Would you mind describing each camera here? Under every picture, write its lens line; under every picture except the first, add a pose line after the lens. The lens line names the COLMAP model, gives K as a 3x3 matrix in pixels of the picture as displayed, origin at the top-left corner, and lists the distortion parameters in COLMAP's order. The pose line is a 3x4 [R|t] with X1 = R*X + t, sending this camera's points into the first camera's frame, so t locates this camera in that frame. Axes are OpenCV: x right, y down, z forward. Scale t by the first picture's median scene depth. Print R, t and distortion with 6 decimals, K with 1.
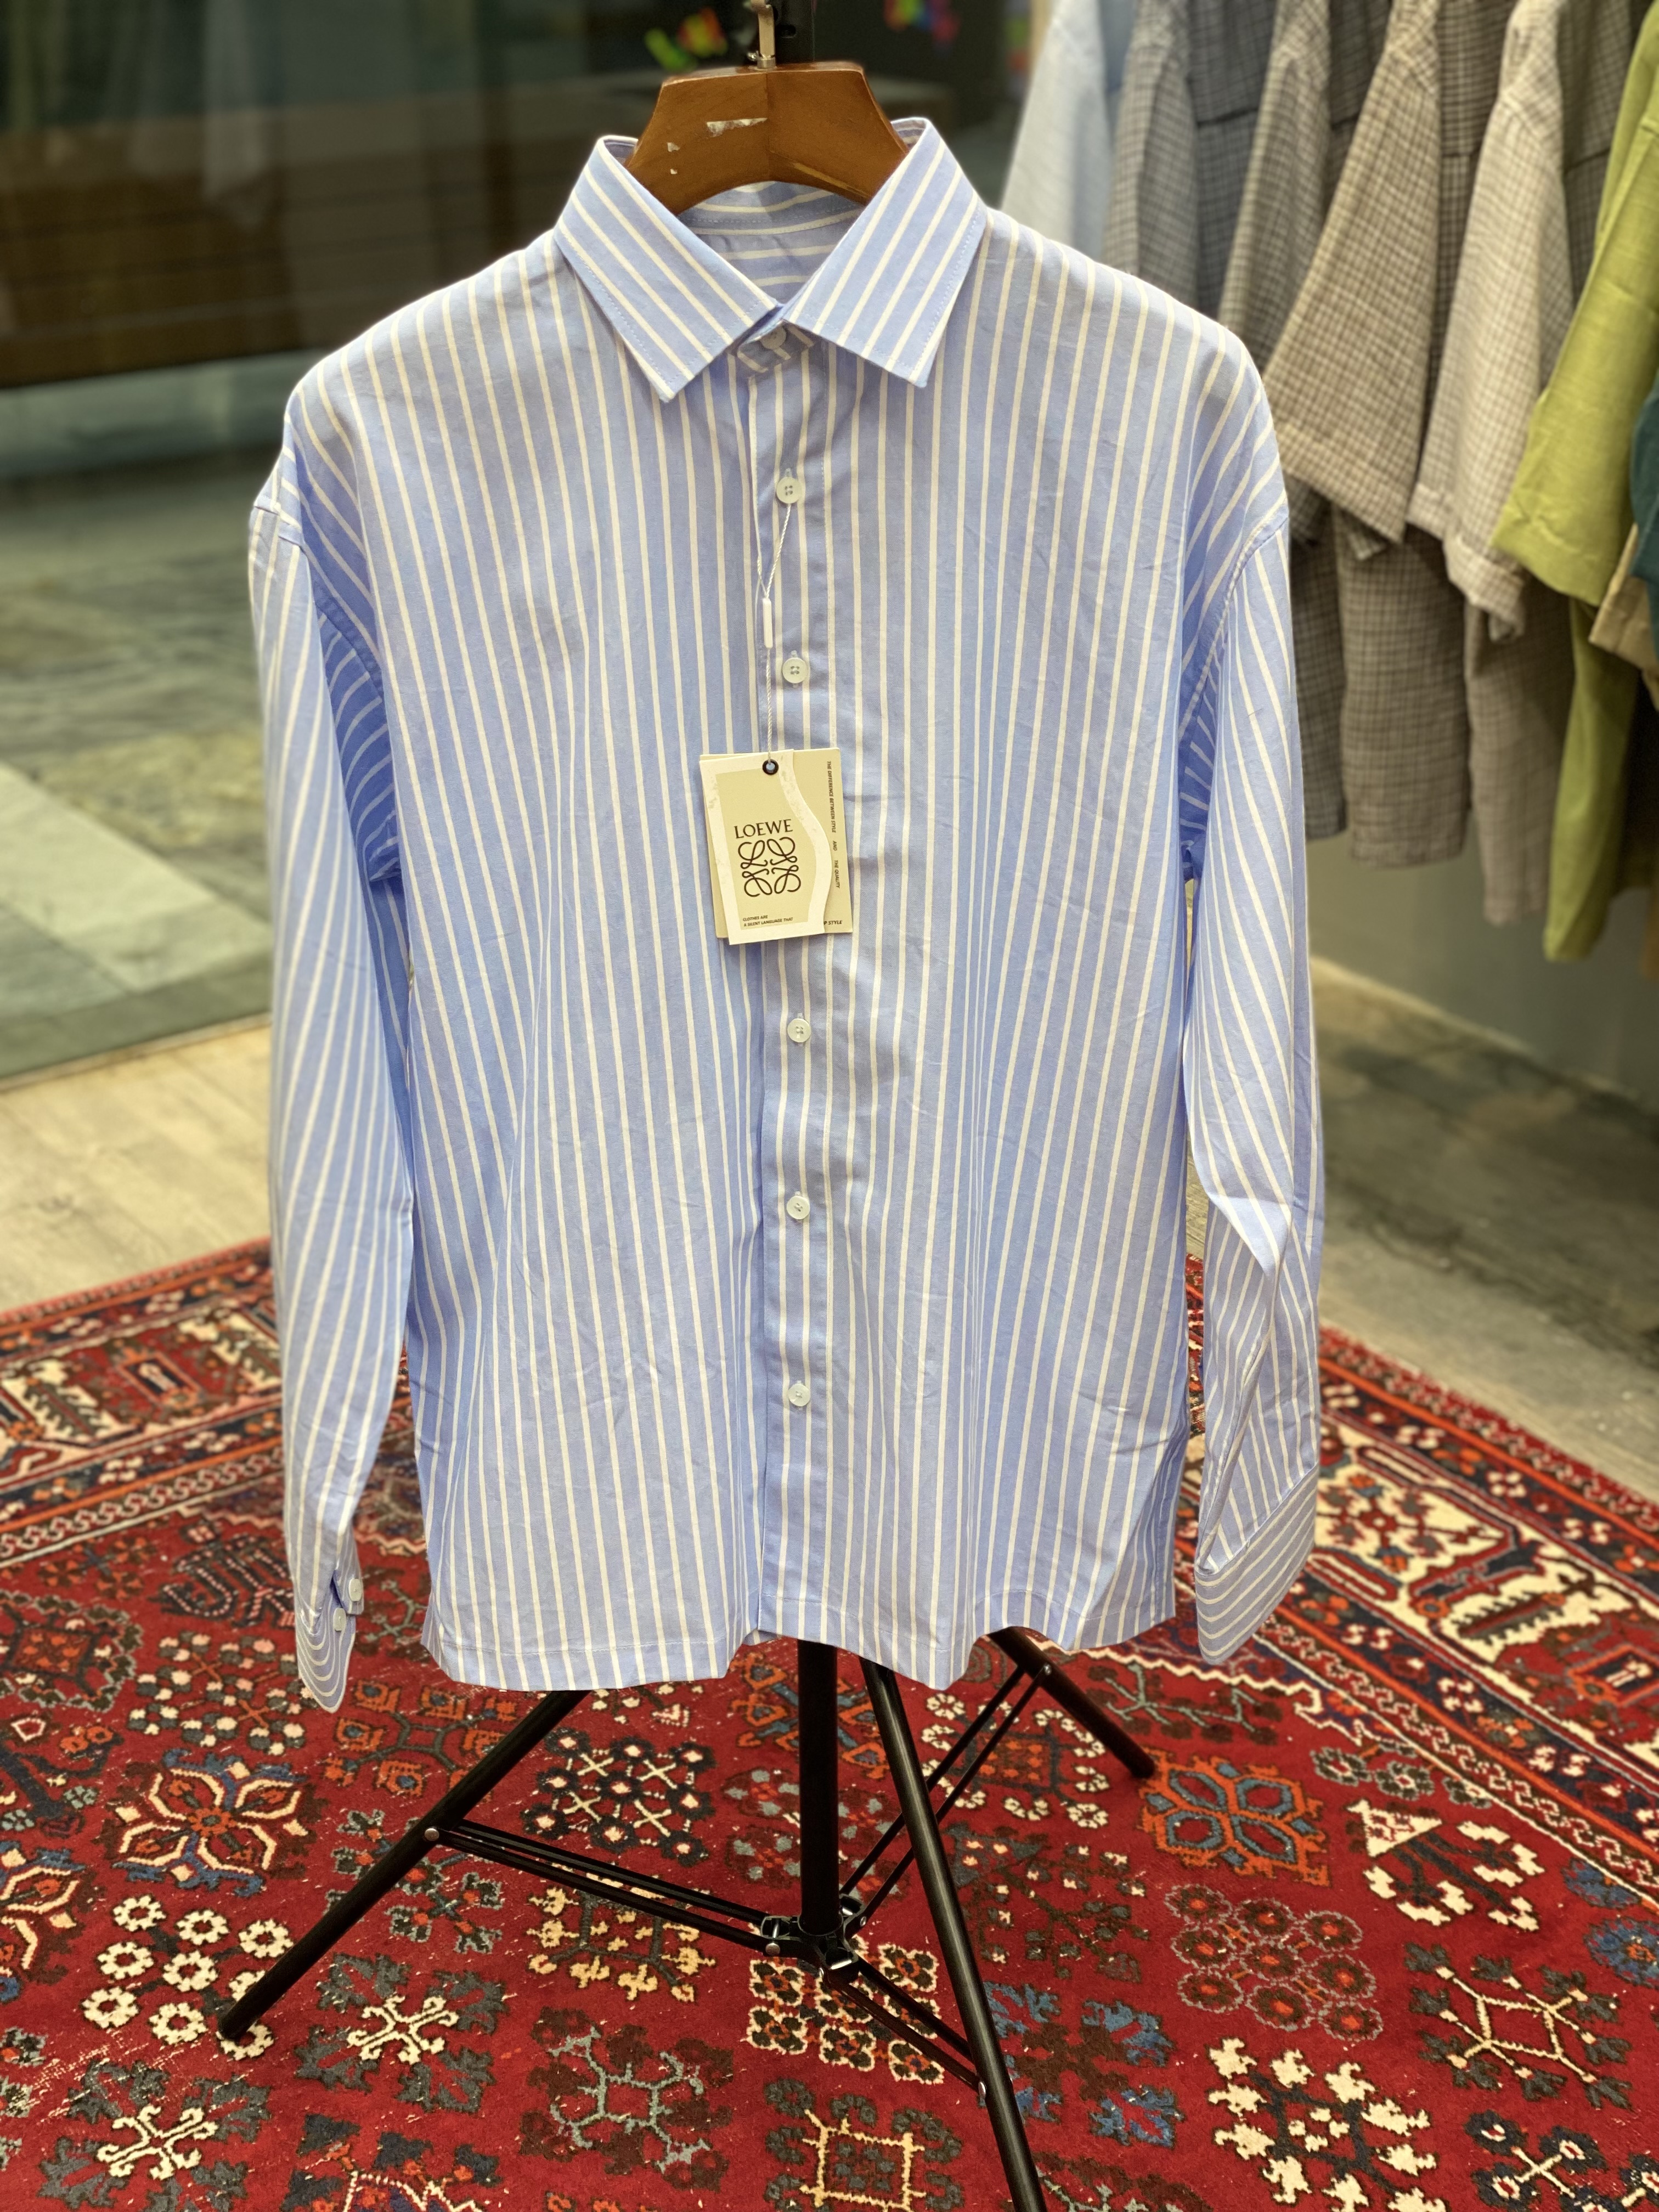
lens RADIAL K [[3256.9, 0, 881.3], [0, 3256.9, 1093.8], [0, 0, 1]] dist [0.161359, -0.417090]
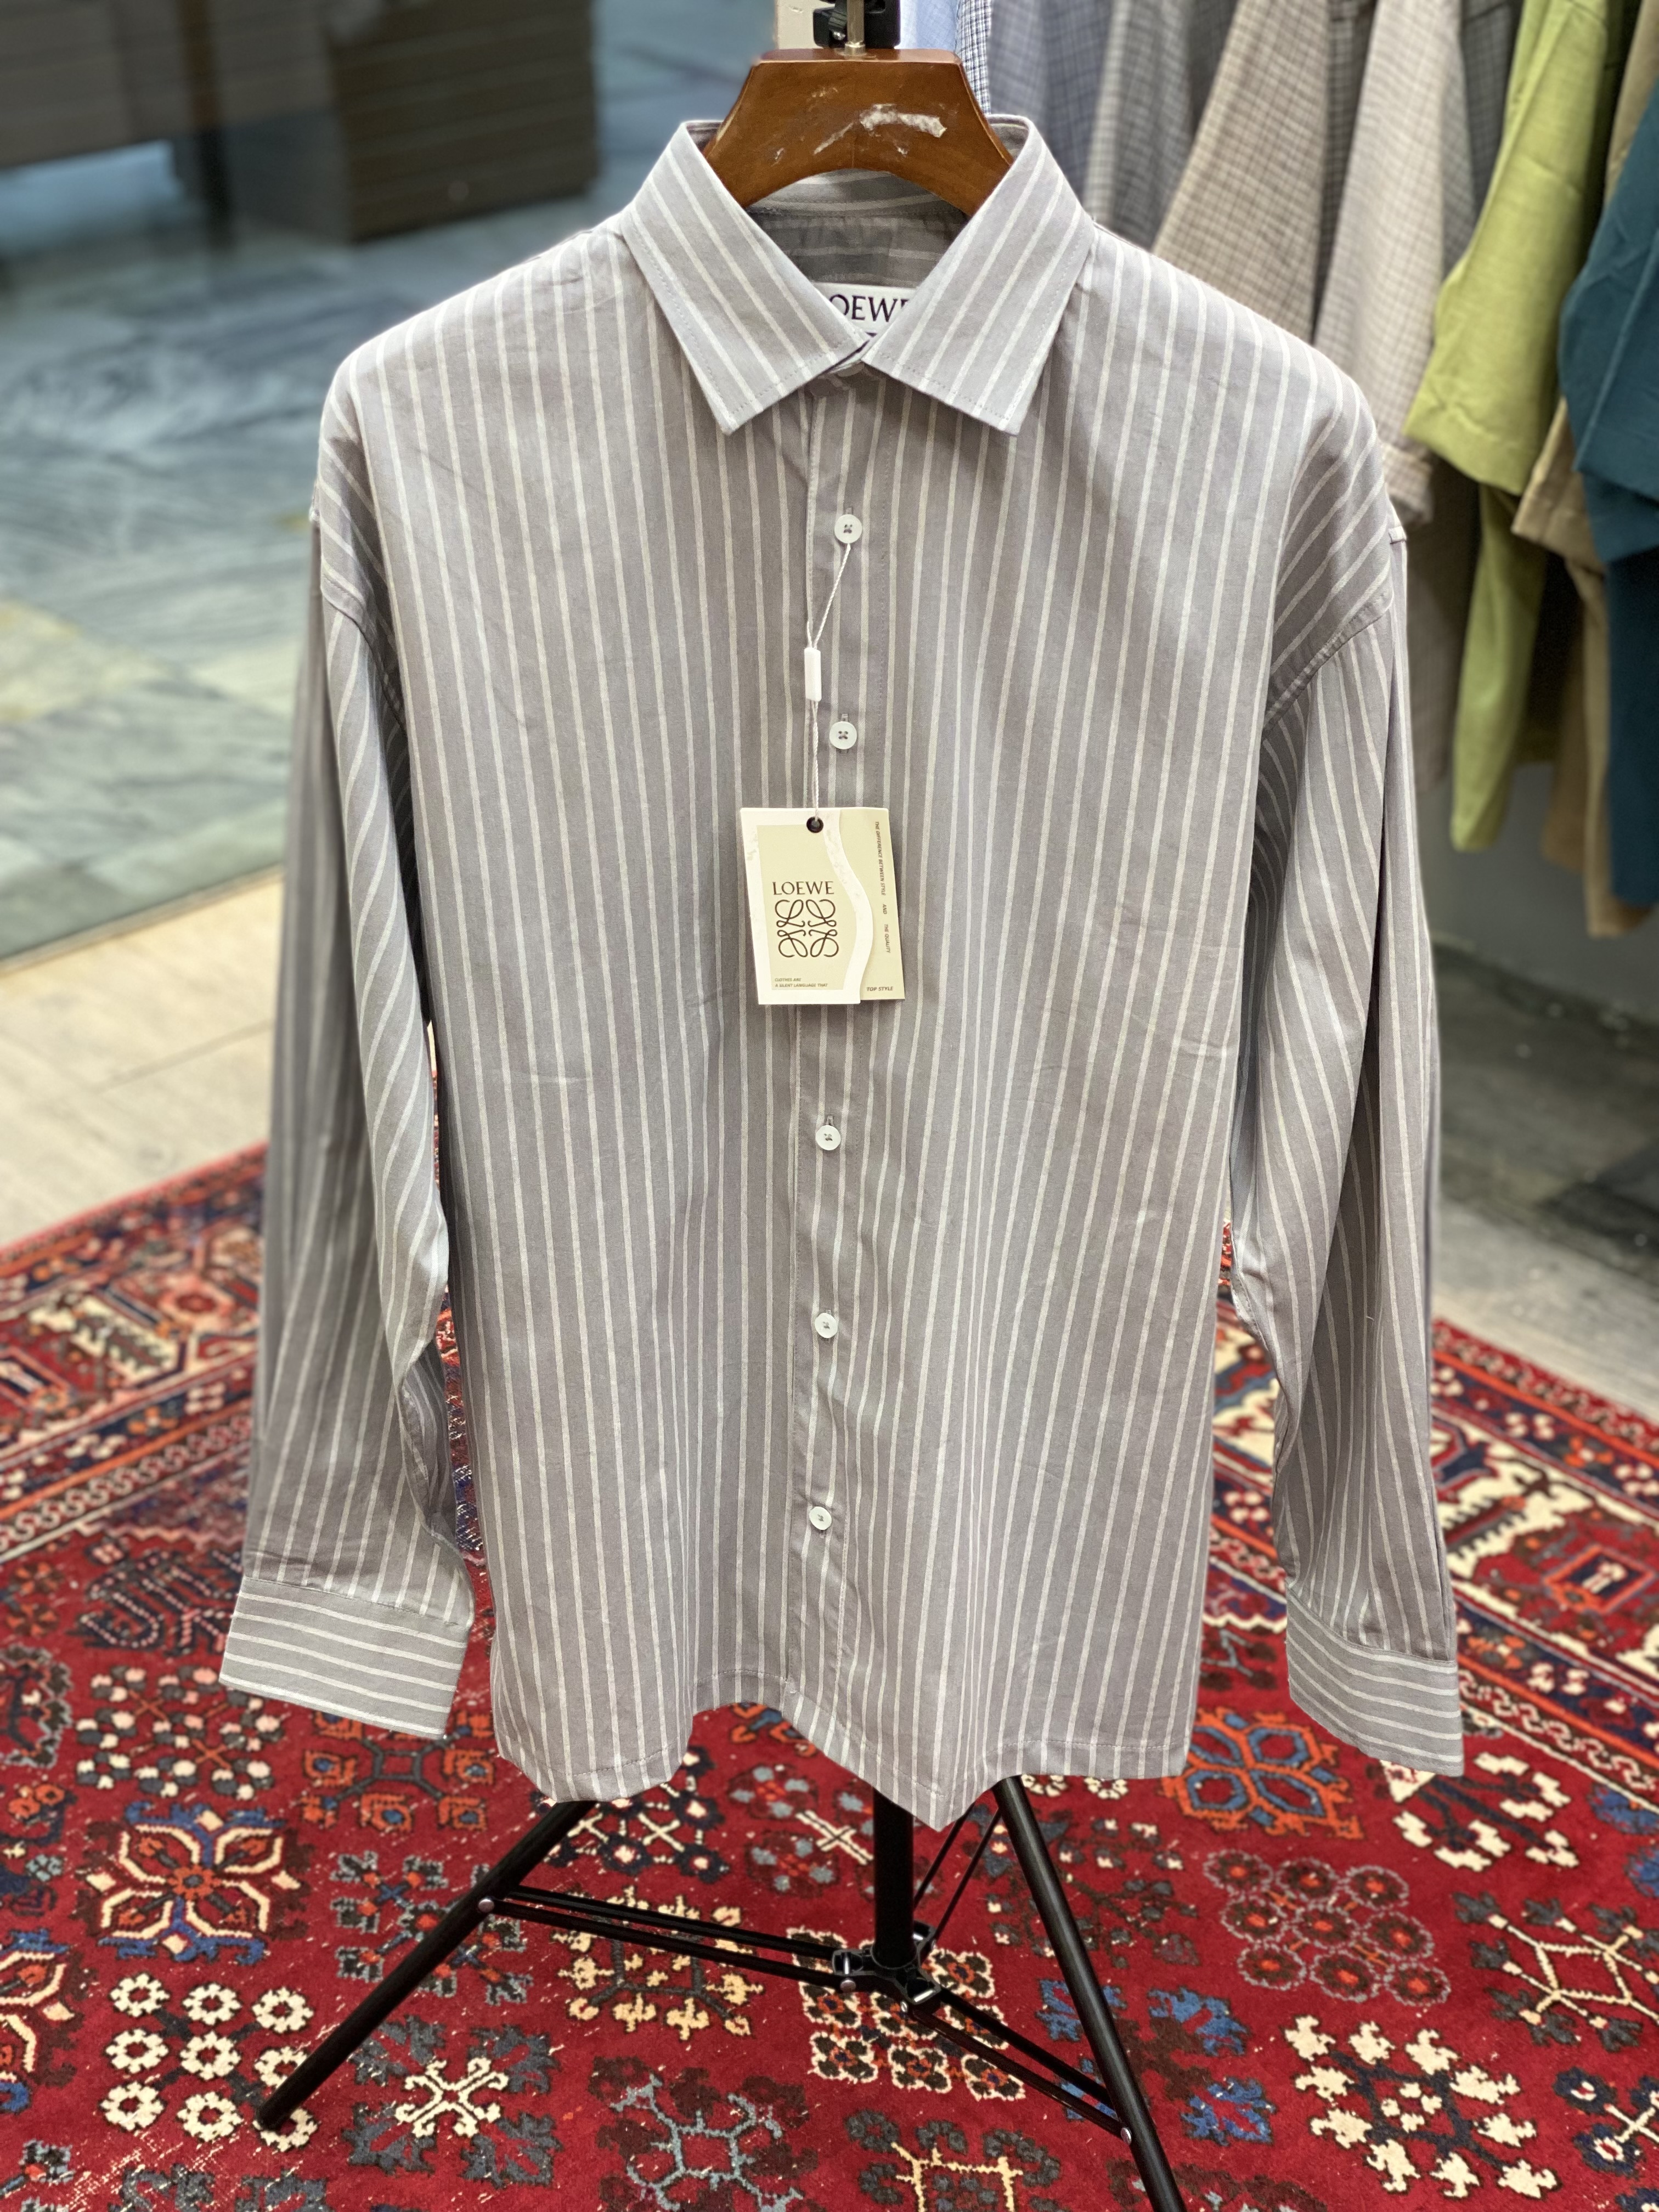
lens RADIAL K [[3256.9, 0, 881.3], [0, 3256.9, 1093.8], [0, 0, 1]] dist [0.161359, -0.417090]
pose [[0.990232, -0.071360, 0.119783, -0.113853], [0.062693, 0.995239, 0.074629, -0.066389], [-0.124539, -0.066391, 0.989991, 0.061409]]
